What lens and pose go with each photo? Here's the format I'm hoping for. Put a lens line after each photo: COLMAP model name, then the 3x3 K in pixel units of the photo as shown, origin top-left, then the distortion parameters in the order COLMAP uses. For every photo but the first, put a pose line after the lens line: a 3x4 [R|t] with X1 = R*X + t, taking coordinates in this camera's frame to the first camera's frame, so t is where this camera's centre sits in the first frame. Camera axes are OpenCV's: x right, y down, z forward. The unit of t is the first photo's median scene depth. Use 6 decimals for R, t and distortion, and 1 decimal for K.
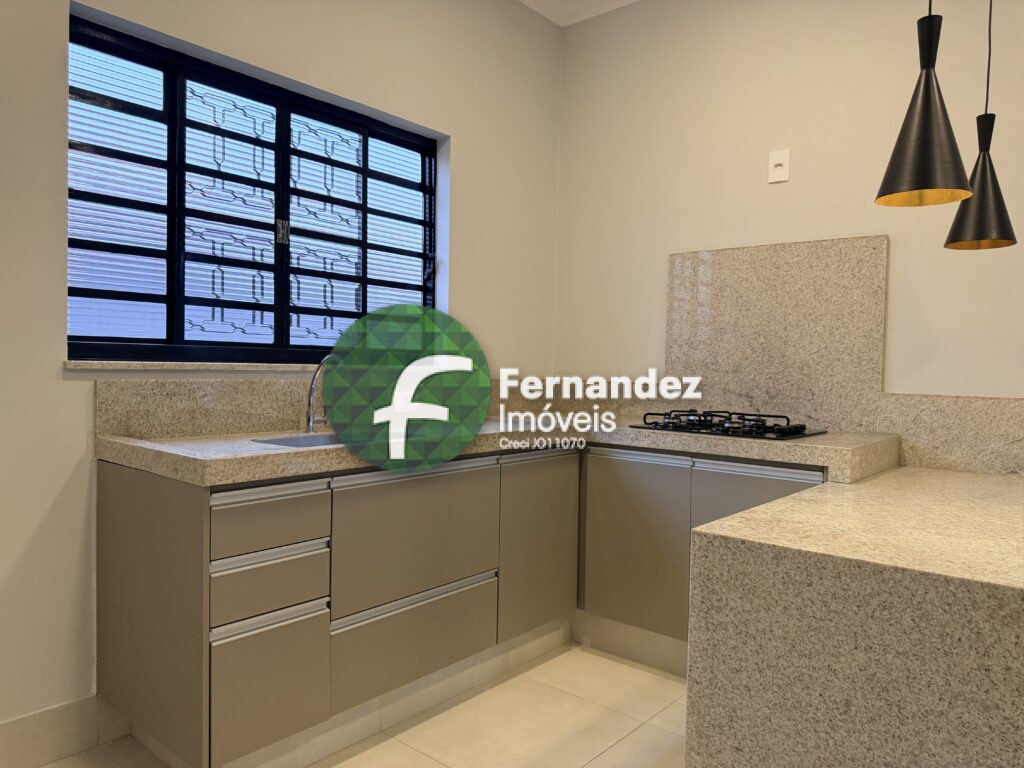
lens RADIAL K [[722.6, 0, 512.0], [0, 722.6, 384.0], [0, 0, 1]] dist [0.071776, -0.100968]
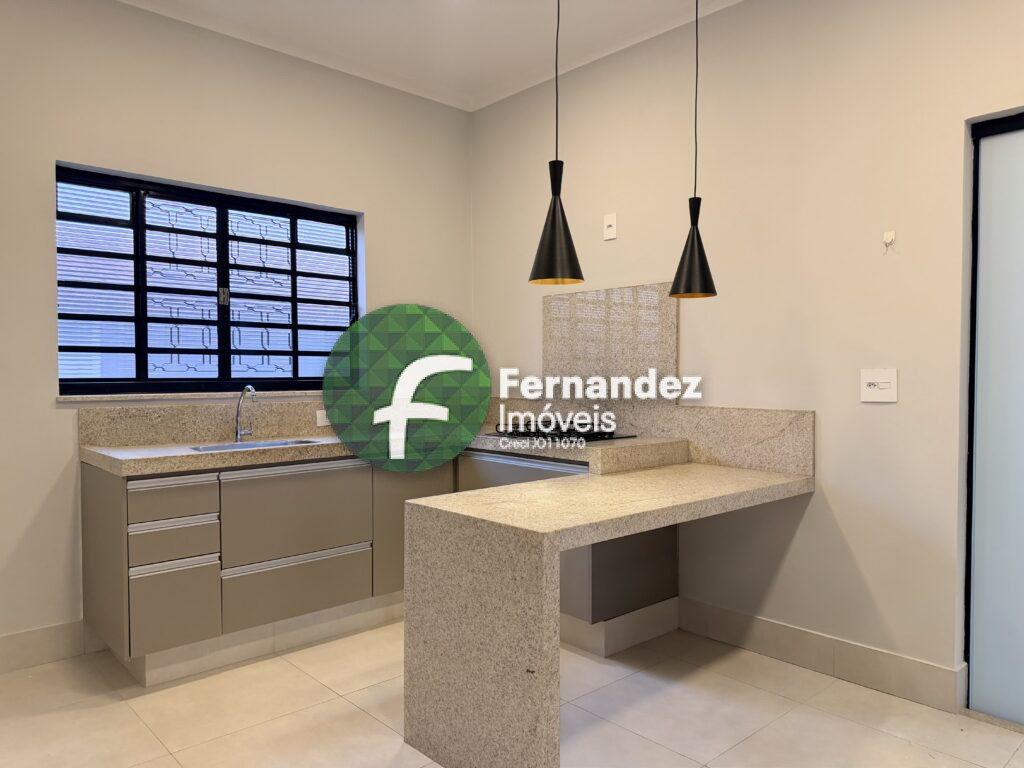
lens RADIAL K [[722.6, 0, 512.0], [0, 722.6, 384.0], [0, 0, 1]] dist [0.071776, -0.100968]
pose [[0.991997, -0.020862, -0.124522, 0.413177], [0.019415, 0.999729, -0.012826, -0.015688], [0.124756, 0.010306, 0.992134, -0.313155]]
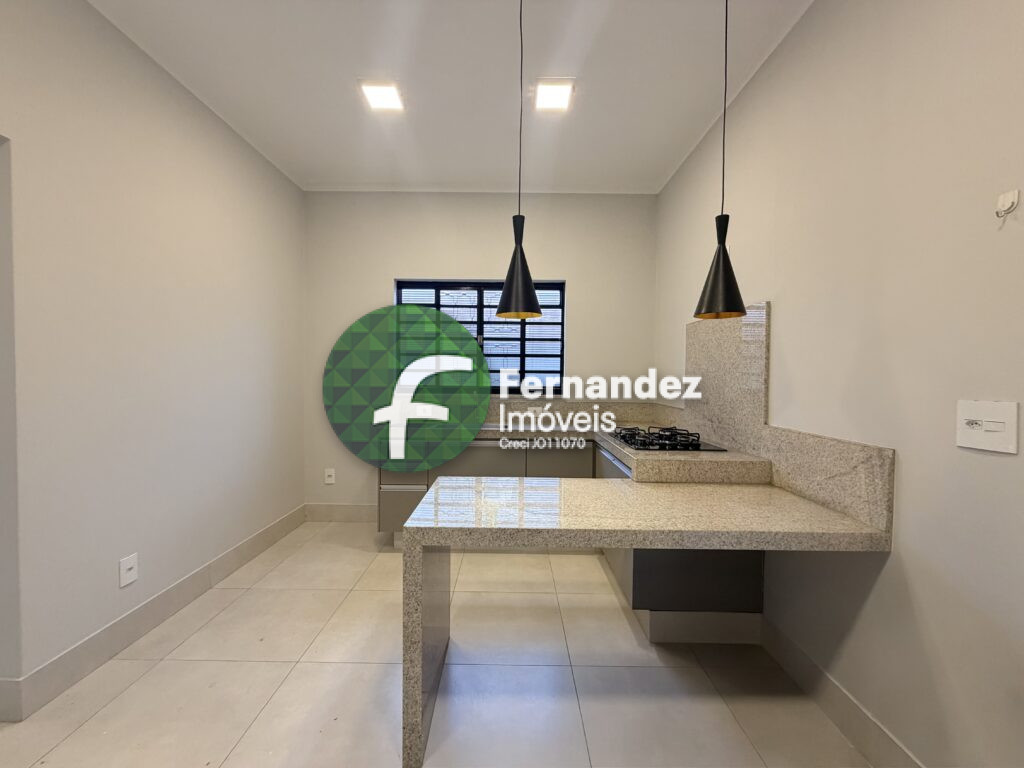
lens RADIAL K [[407.5, 0, 512.0], [0, 407.5, 384.0], [0, 0, 1]] dist [-0.000648, -0.000439]
pose [[0.642346, -0.000774, -0.766414, 0.836688], [-0.018193, 0.999702, -0.016257, -0.043676], [0.766199, 0.024386, 0.642141, 0.221086]]
